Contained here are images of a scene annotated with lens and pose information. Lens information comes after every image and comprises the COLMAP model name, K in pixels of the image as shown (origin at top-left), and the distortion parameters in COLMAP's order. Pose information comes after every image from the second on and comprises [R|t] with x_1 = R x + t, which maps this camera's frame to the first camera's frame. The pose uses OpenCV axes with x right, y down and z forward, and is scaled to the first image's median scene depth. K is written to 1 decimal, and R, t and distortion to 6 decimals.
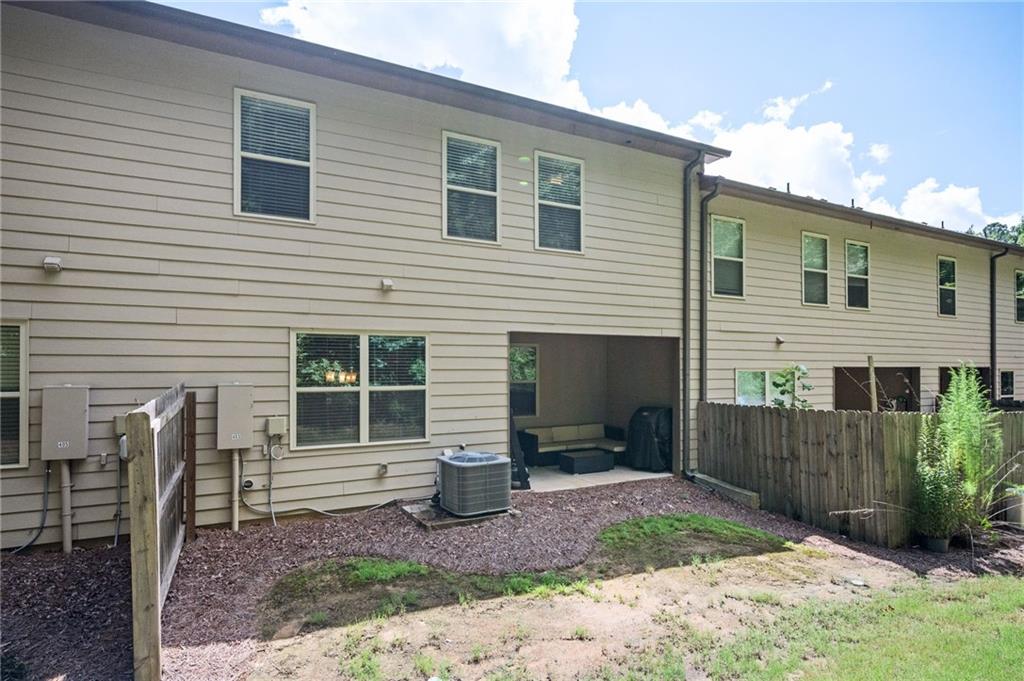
lens RADIAL K [[502.3, 0, 509.6], [0, 502.3, 331.6], [0, 0, 1]] dist [-0.001927, -0.000092]
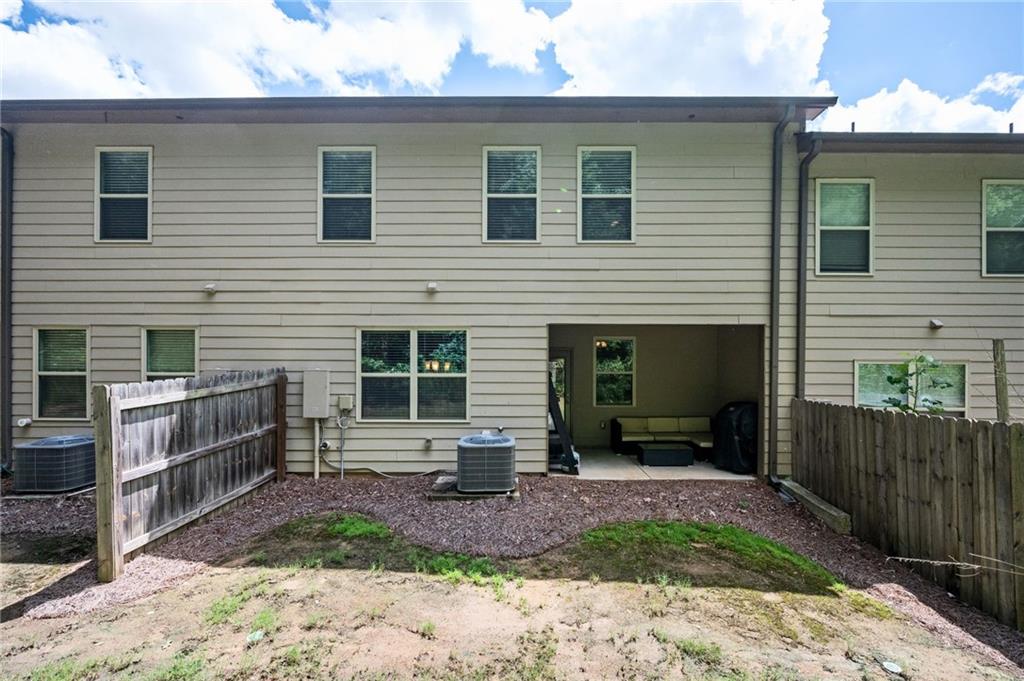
lens RADIAL K [[419.4, 0, 513.5], [0, 419.4, 338.7], [0, 0, 1]] dist [-0.000768, 0.000009]
pose [[0.900601, -0.020271, -0.434173, 0.346080], [0.027731, 0.999556, 0.010855, 0.021334], [0.433760, -0.021816, 0.900764, 0.190678]]
